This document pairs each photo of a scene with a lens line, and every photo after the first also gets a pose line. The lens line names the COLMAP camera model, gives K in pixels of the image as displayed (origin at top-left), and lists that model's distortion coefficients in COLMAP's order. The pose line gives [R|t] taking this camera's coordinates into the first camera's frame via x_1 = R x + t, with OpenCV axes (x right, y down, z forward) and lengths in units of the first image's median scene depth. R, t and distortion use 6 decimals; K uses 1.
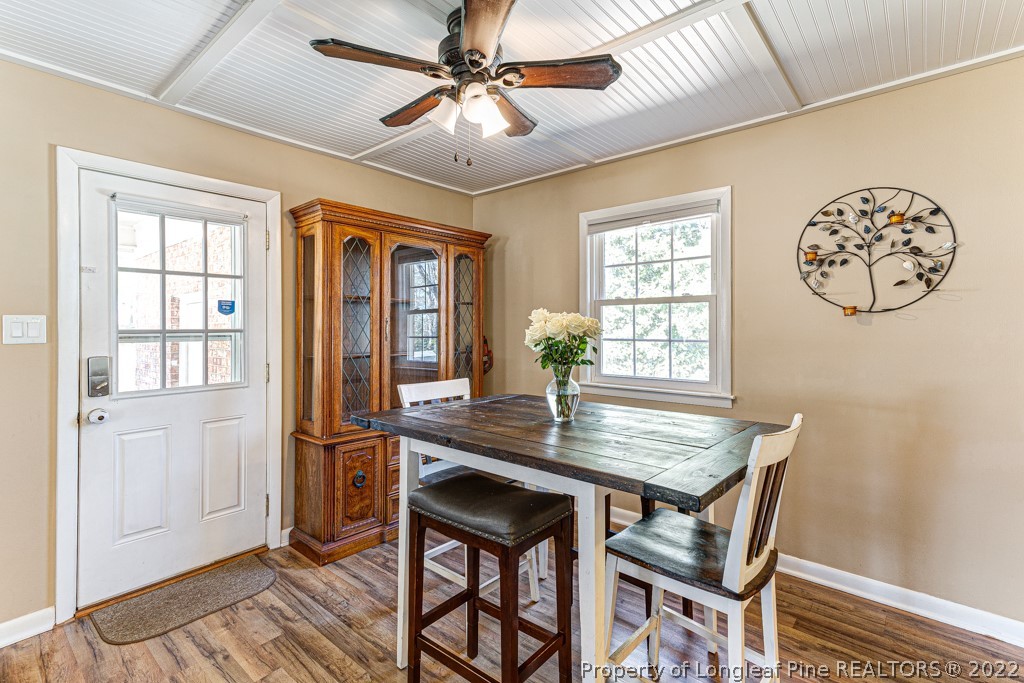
lens RADIAL K [[496.7, 0, 540.1], [0, 496.7, 331.0], [0, 0, 1]] dist [0.022777, 0.007905]
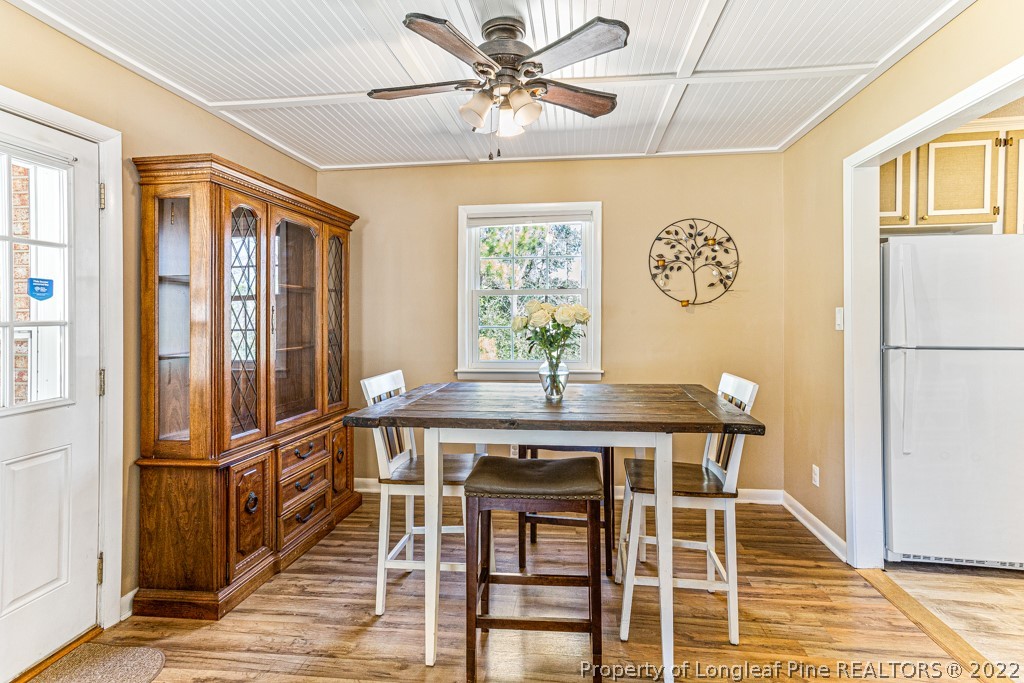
lens RADIAL K [[496.7, 0, 533.3], [0, 496.7, 319.1], [0, 0, 1]] dist [0.022777, 0.007905]
pose [[0.830499, -0.009849, 0.556933, -0.504734], [0.008723, 0.999951, 0.004676, -0.005010], [-0.556951, 0.000975, 0.830545, 0.064291]]
